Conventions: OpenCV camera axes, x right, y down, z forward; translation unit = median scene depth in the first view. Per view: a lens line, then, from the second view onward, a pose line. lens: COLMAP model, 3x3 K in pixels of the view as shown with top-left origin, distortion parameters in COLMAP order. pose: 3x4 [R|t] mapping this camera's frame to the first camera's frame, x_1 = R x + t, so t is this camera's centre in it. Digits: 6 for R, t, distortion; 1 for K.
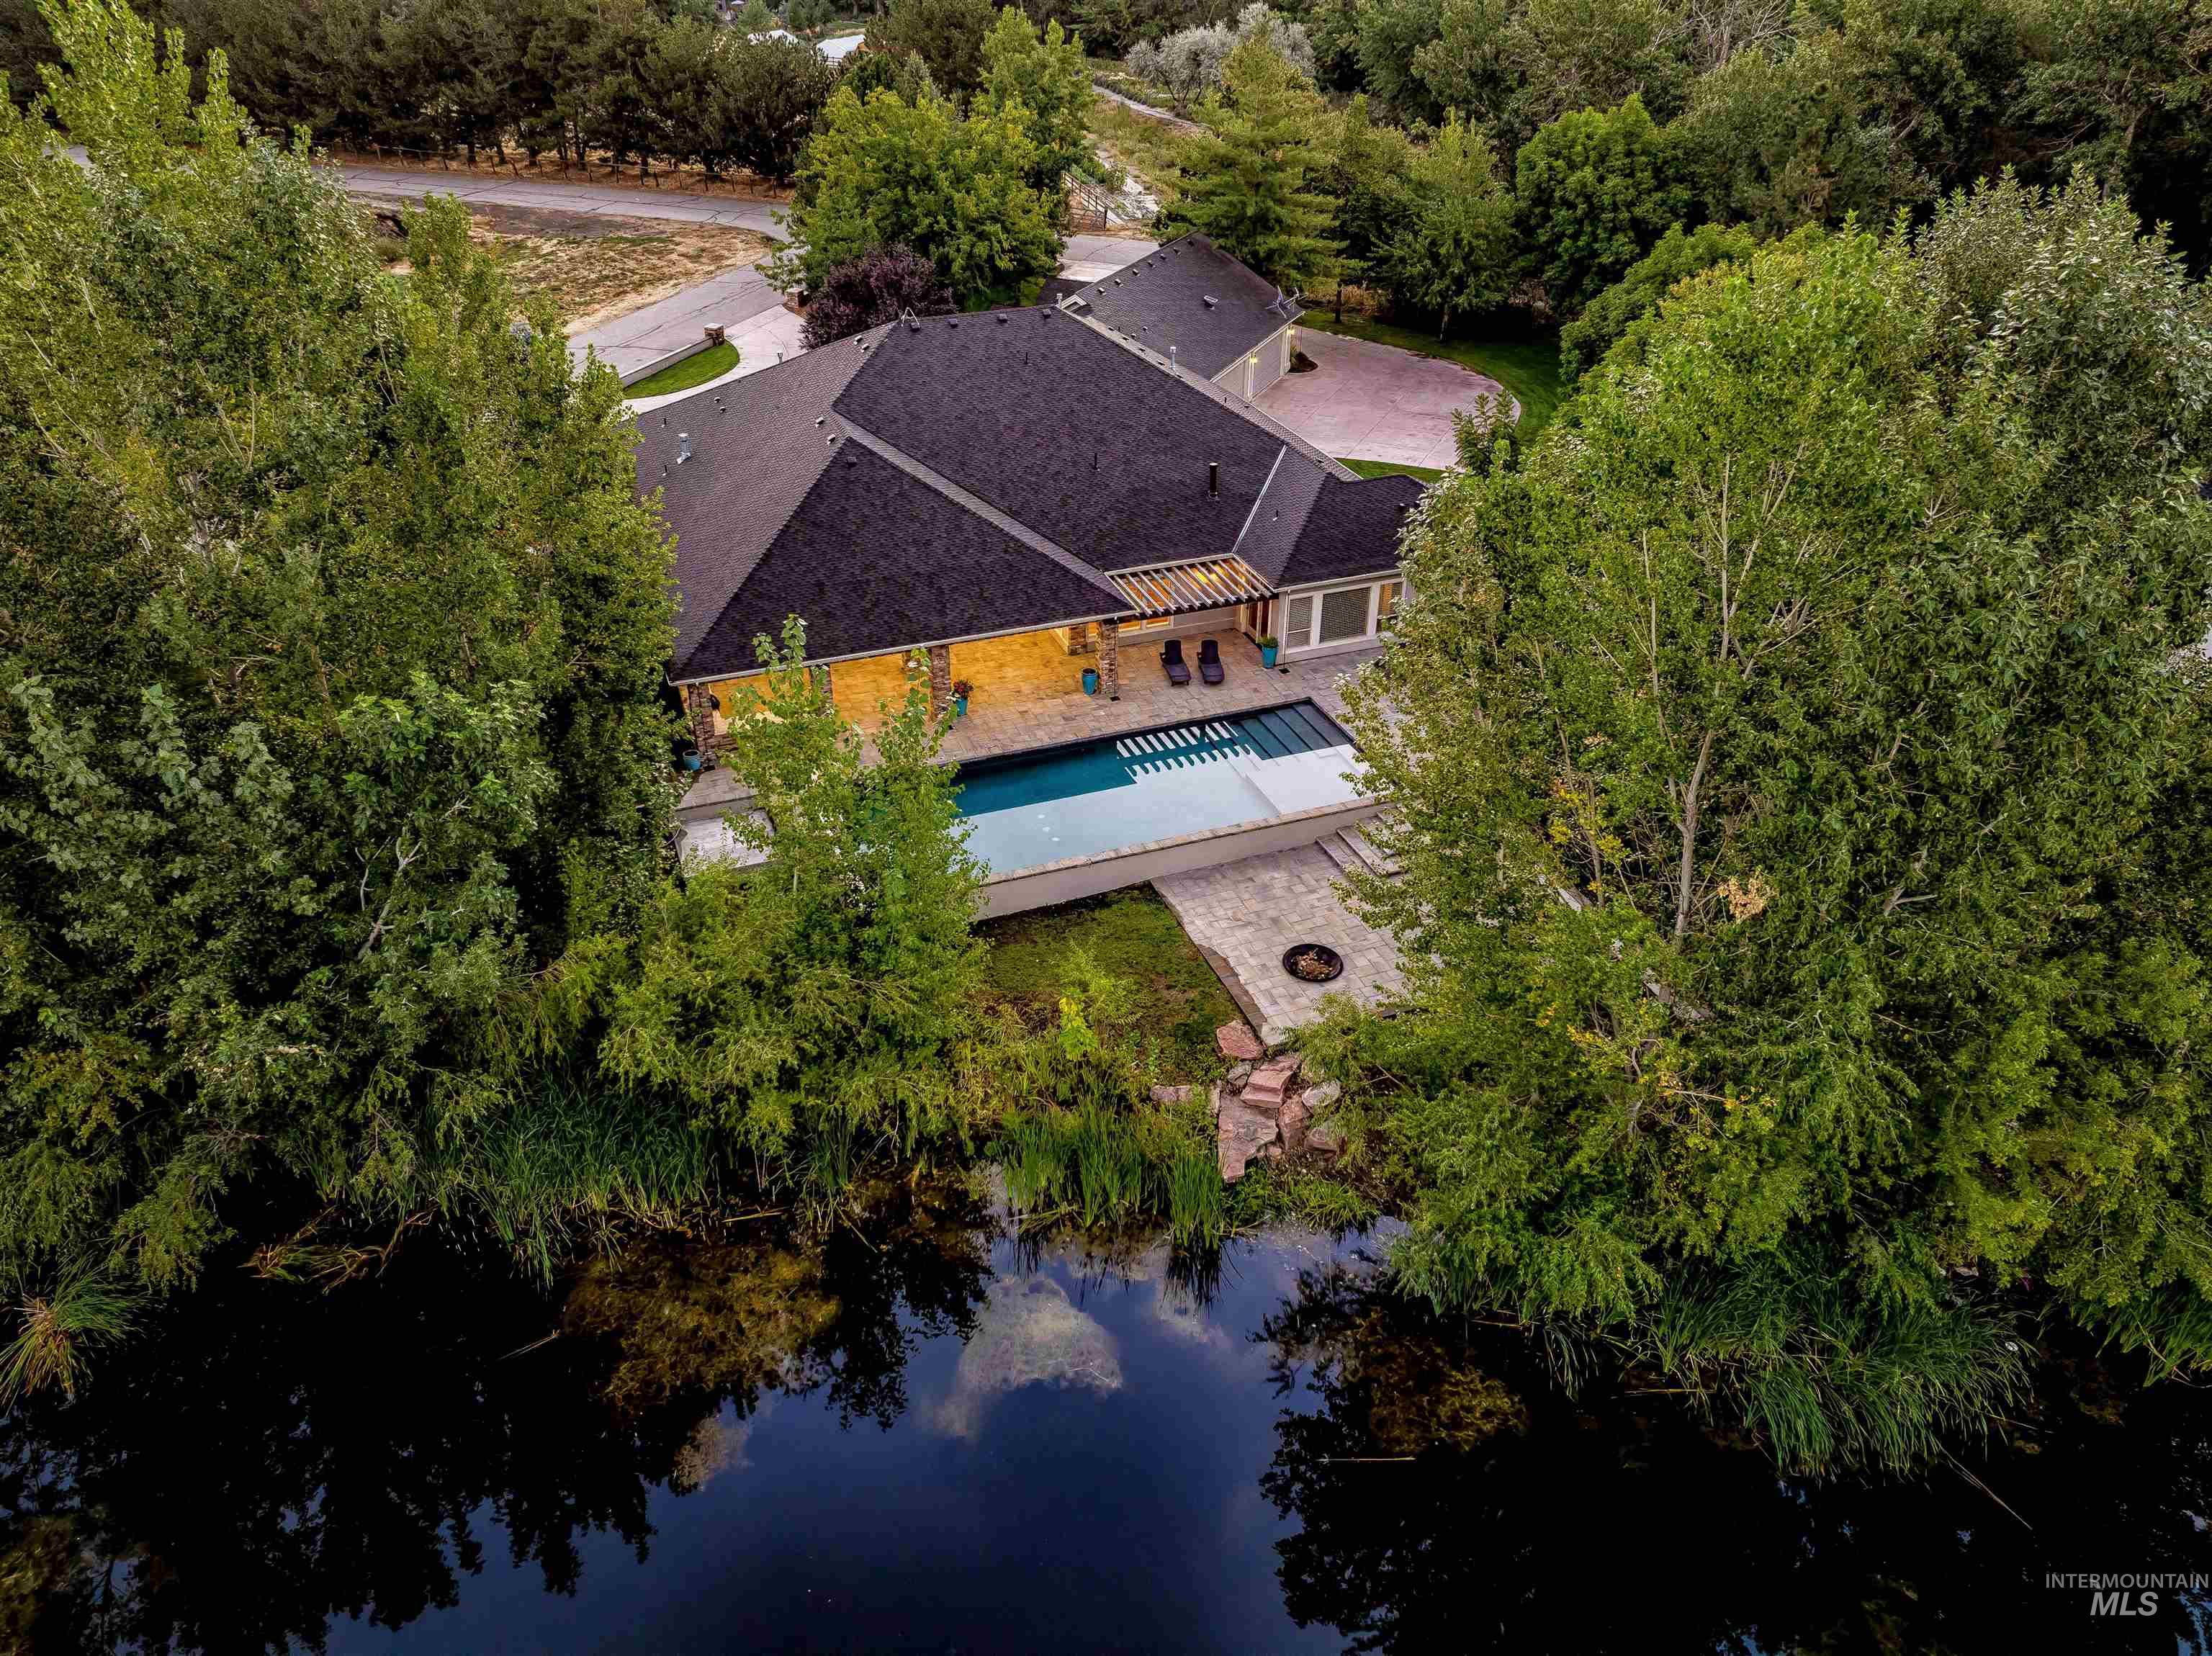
lens RADIAL K [[1561.2, 0, 1109.6], [0, 1561.2, 817.2], [0, 0, 1]] dist [-0.027495, 0.001365]
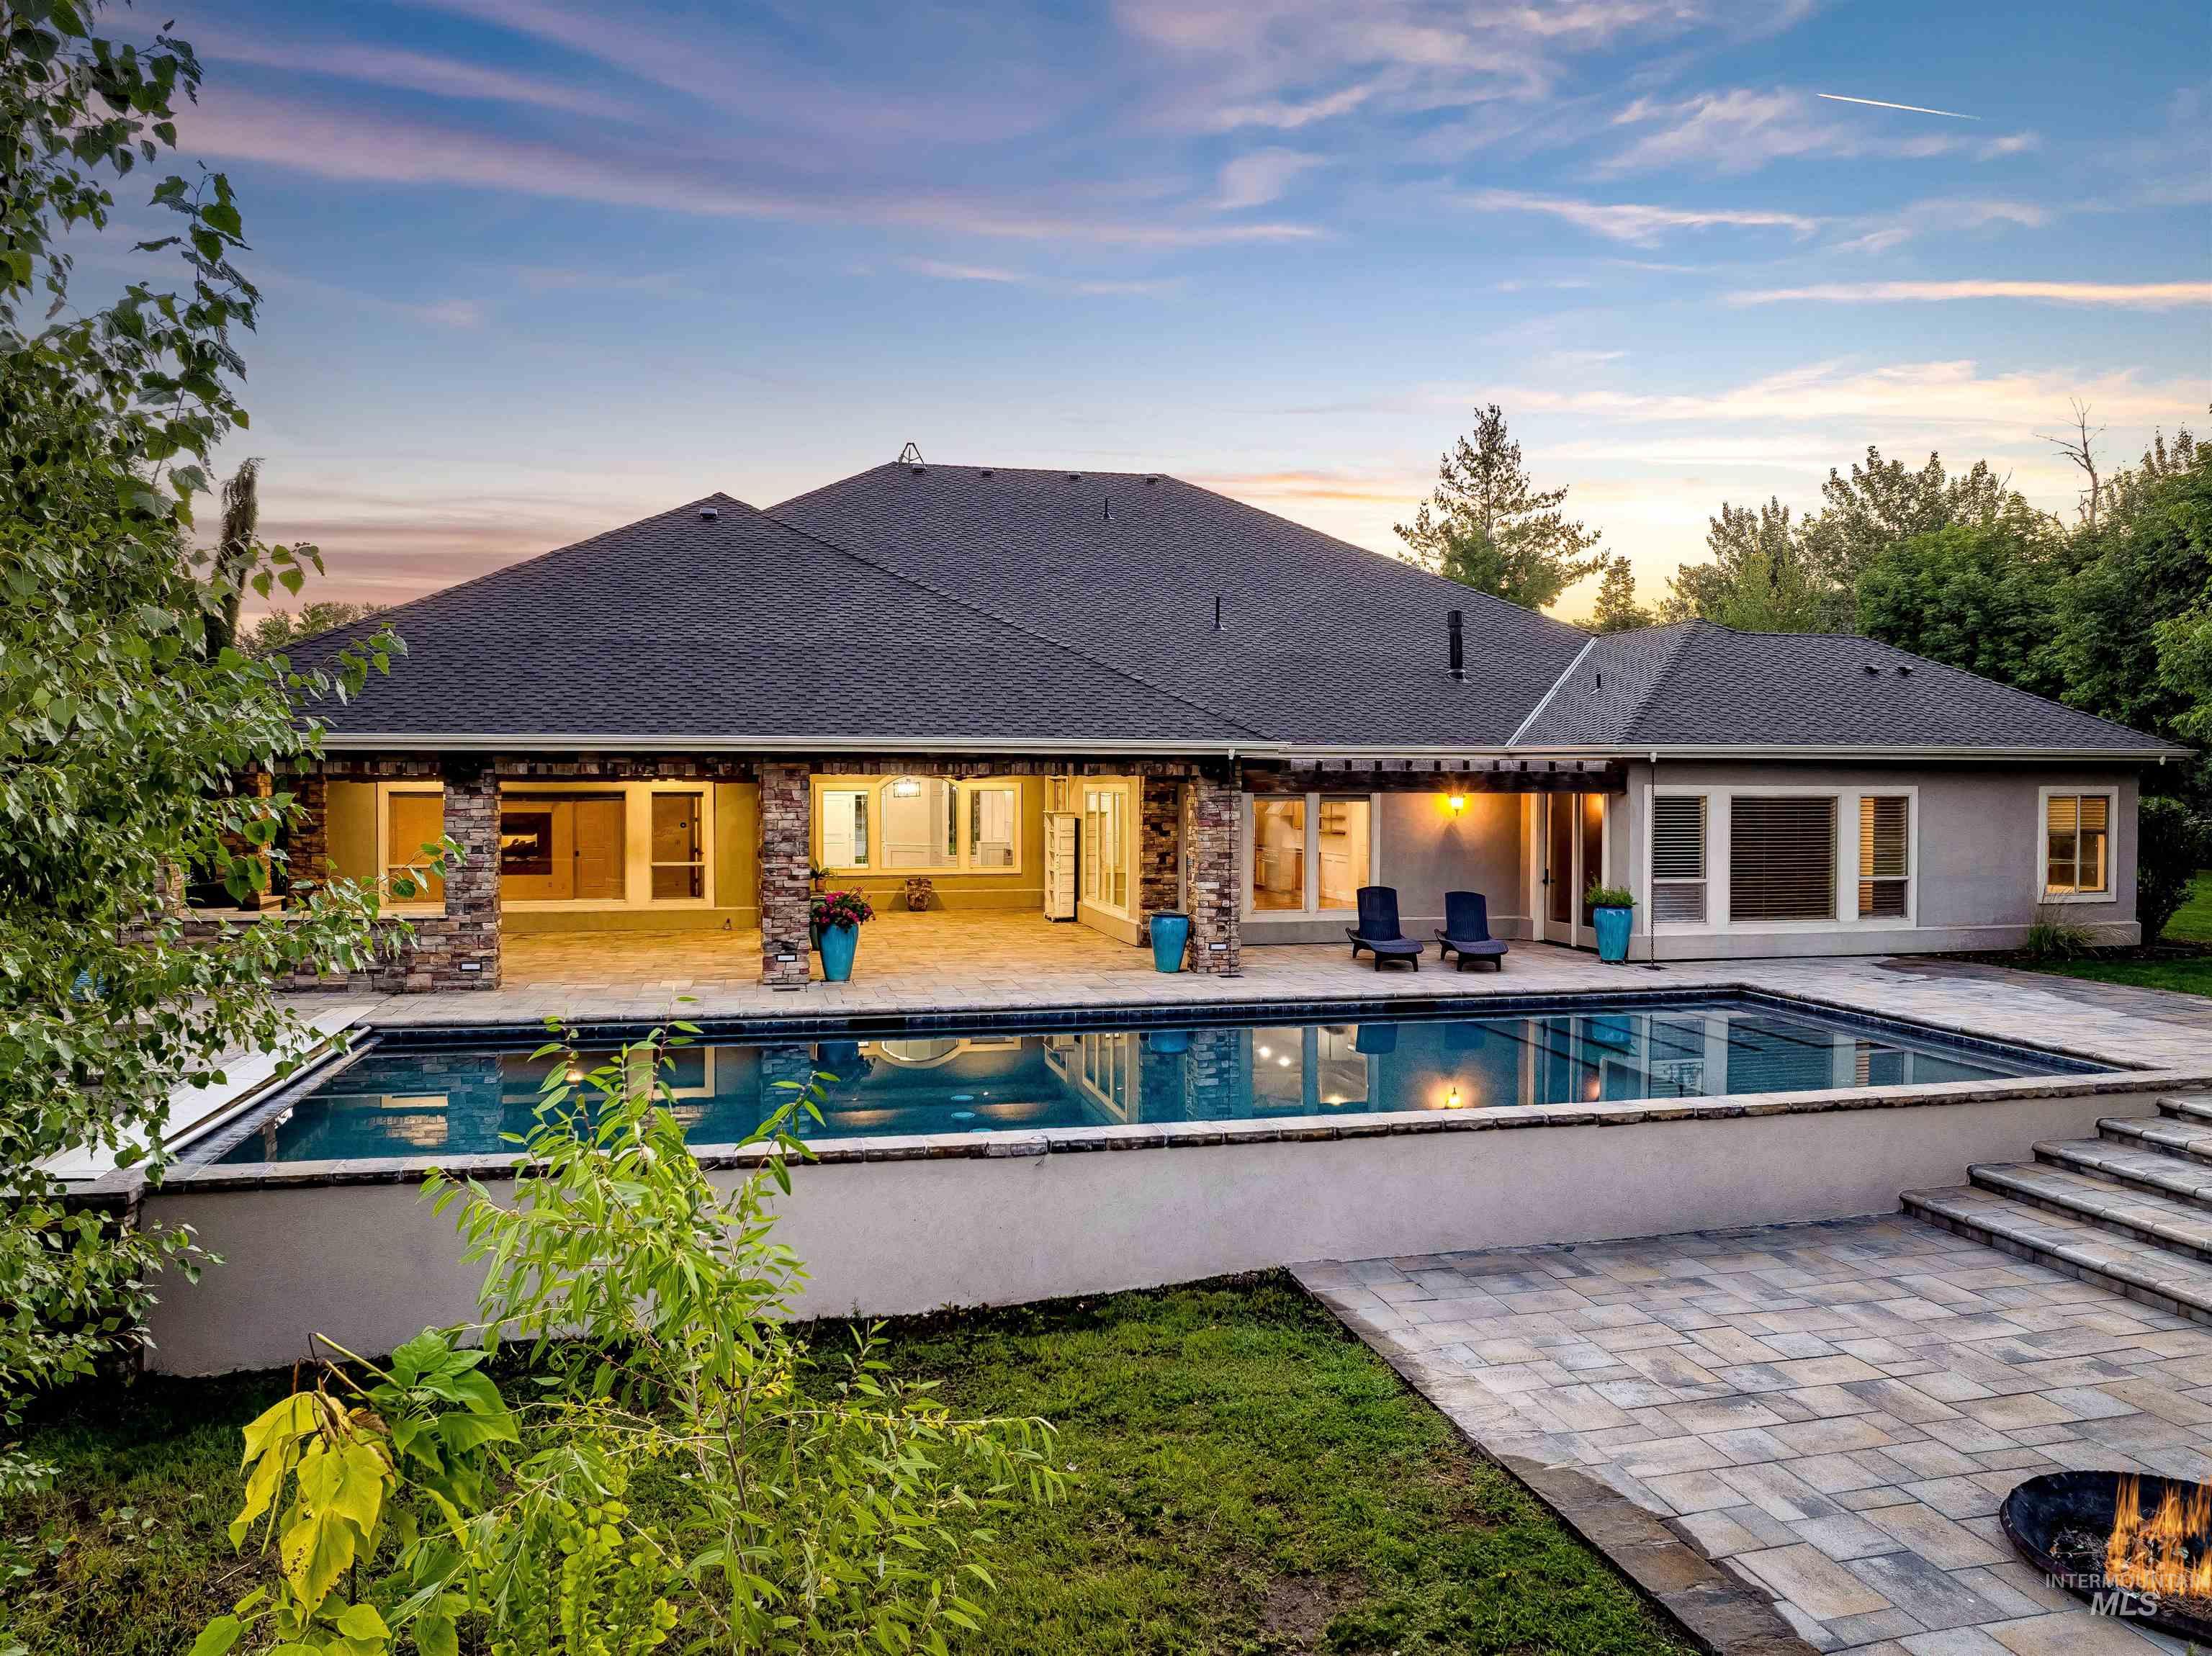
lens RADIAL K [[1561.2, 0, 1109.6], [0, 1561.2, 817.2], [0, 0, 1]] dist [-0.027495, 0.001365]
pose [[0.990076, -0.008065, -0.140302, 0.027367], [-0.064387, 0.861372, -0.503878, 0.087935], [0.124916, 0.507911, 0.852304, 0.609330]]
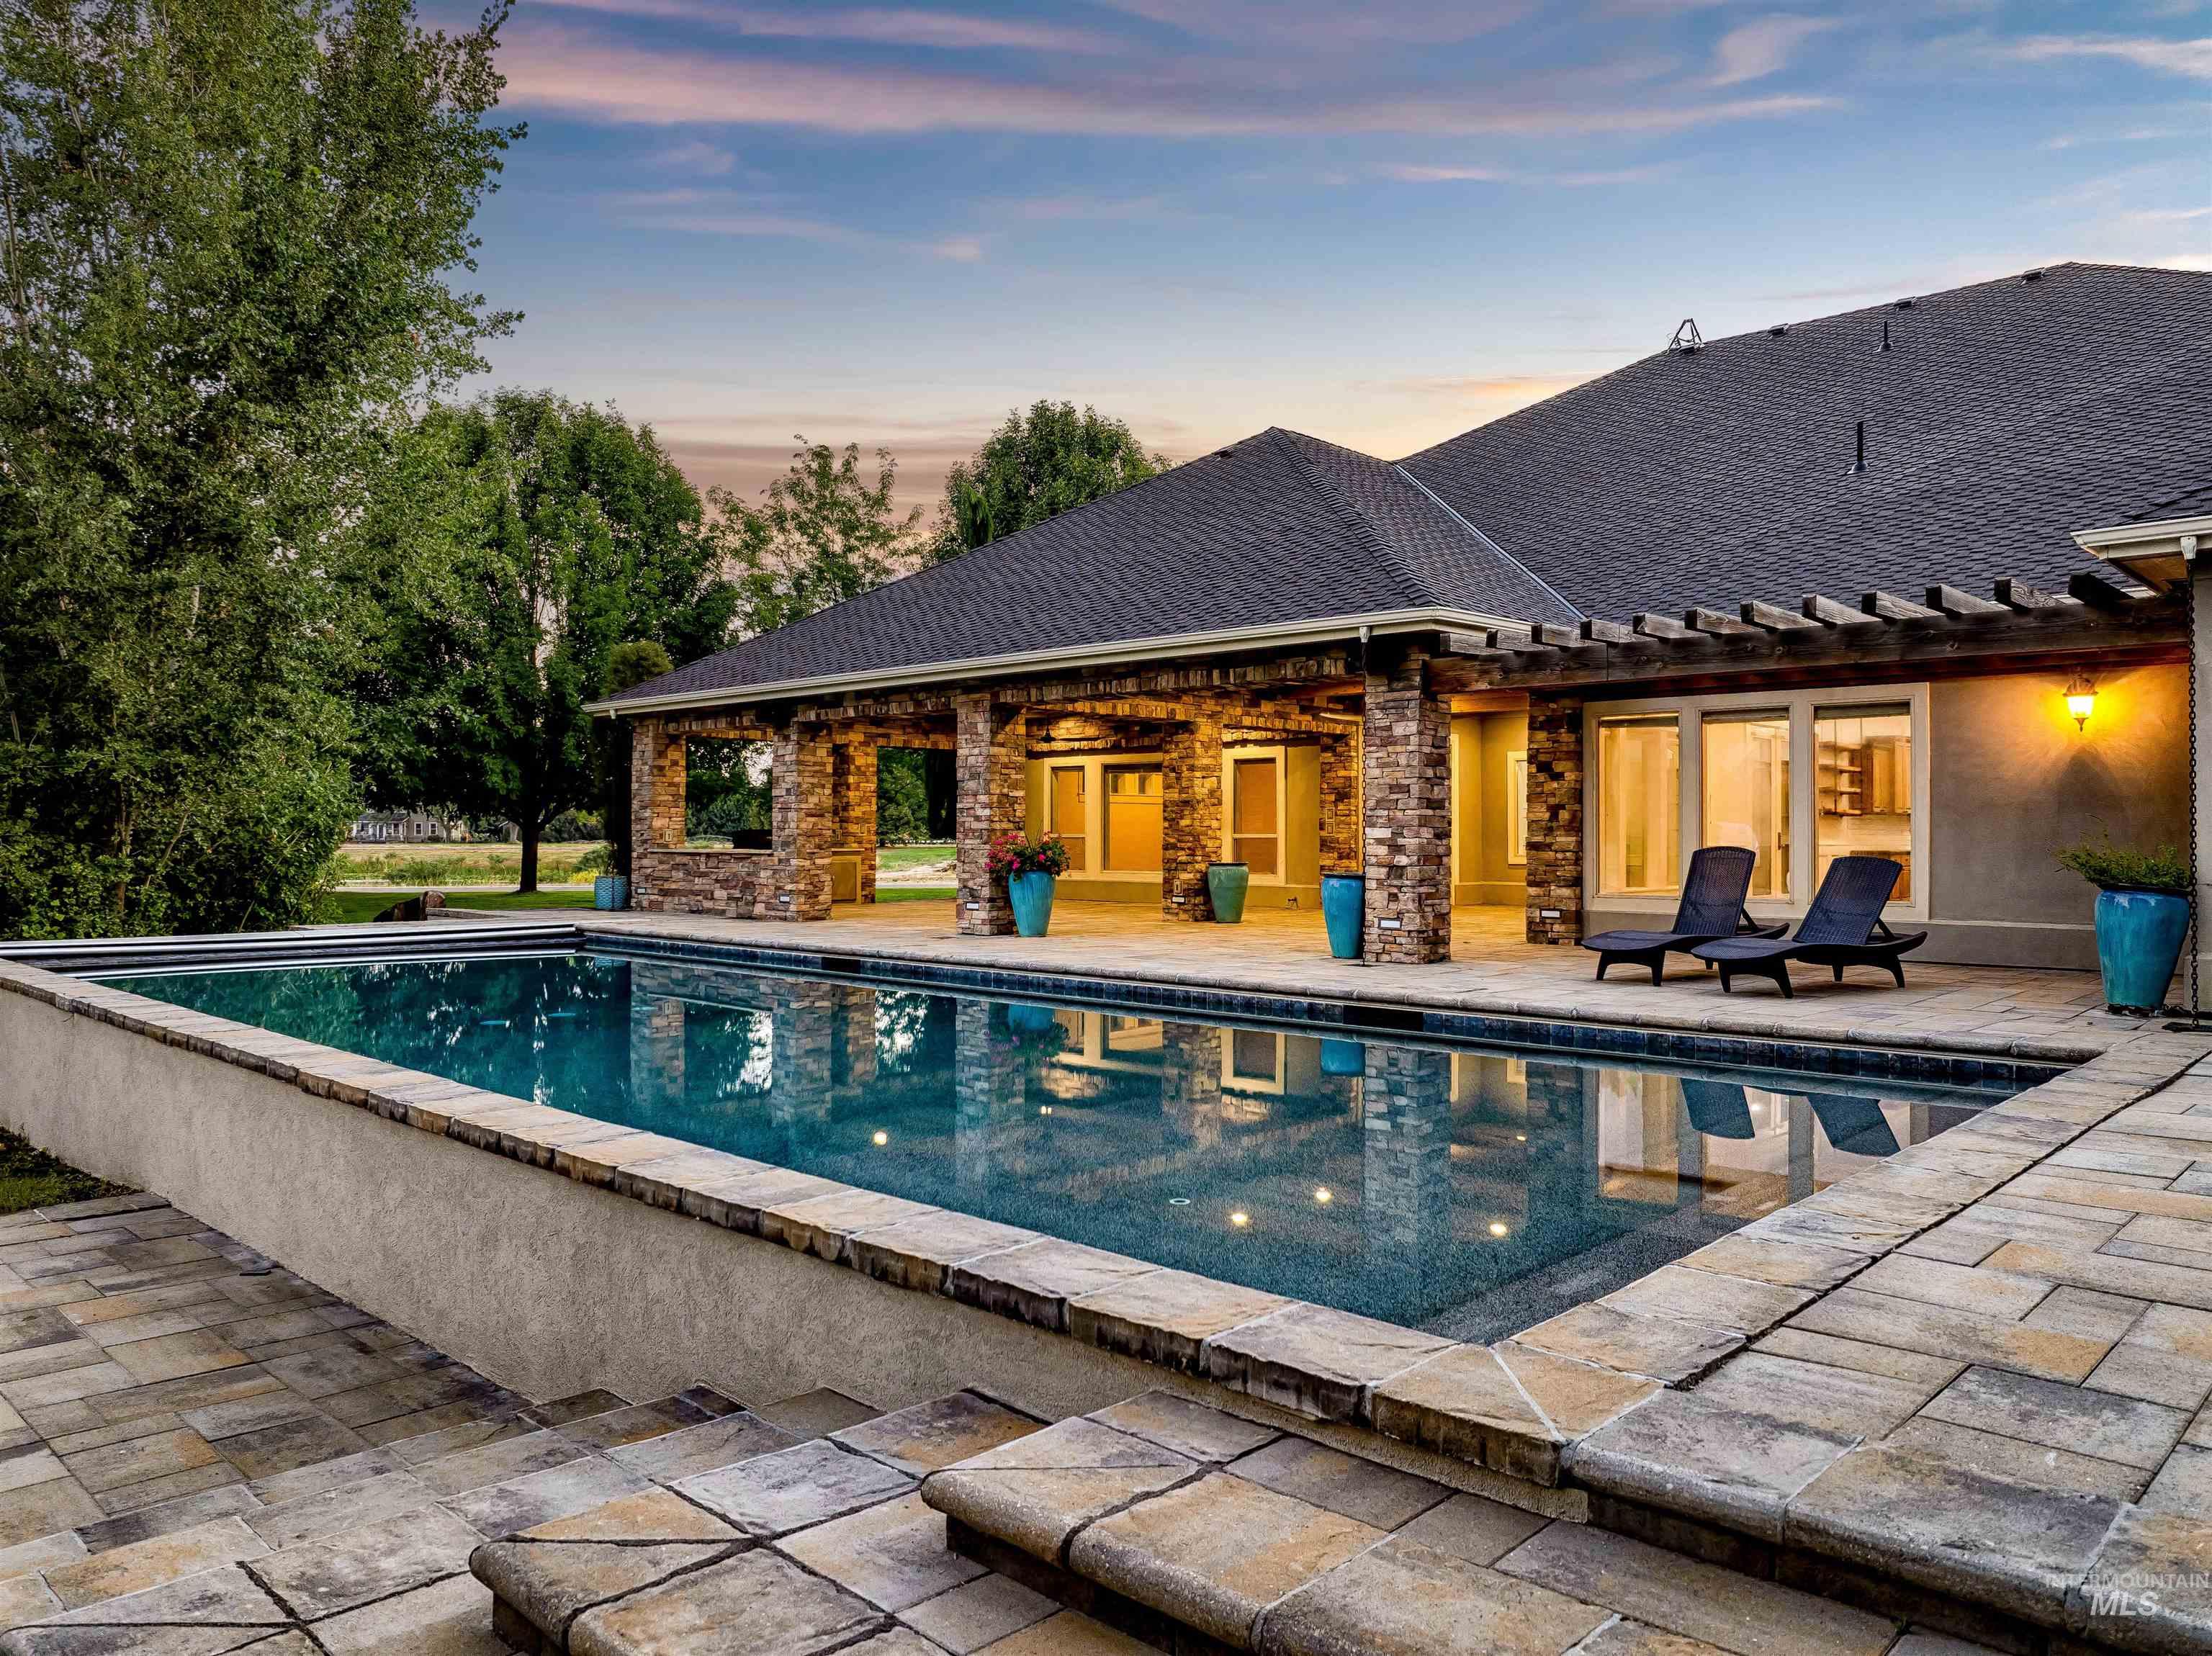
lens RADIAL K [[1561.2, 0, 1109.6], [0, 1561.2, 817.2], [0, 0, 1]] dist [-0.027495, 0.001365]
pose [[0.420838, -0.024990, -0.906792, 0.220220], [-0.474892, 0.845629, -0.243700, -0.012435], [0.772899, 0.533186, 0.344005, 0.827696]]
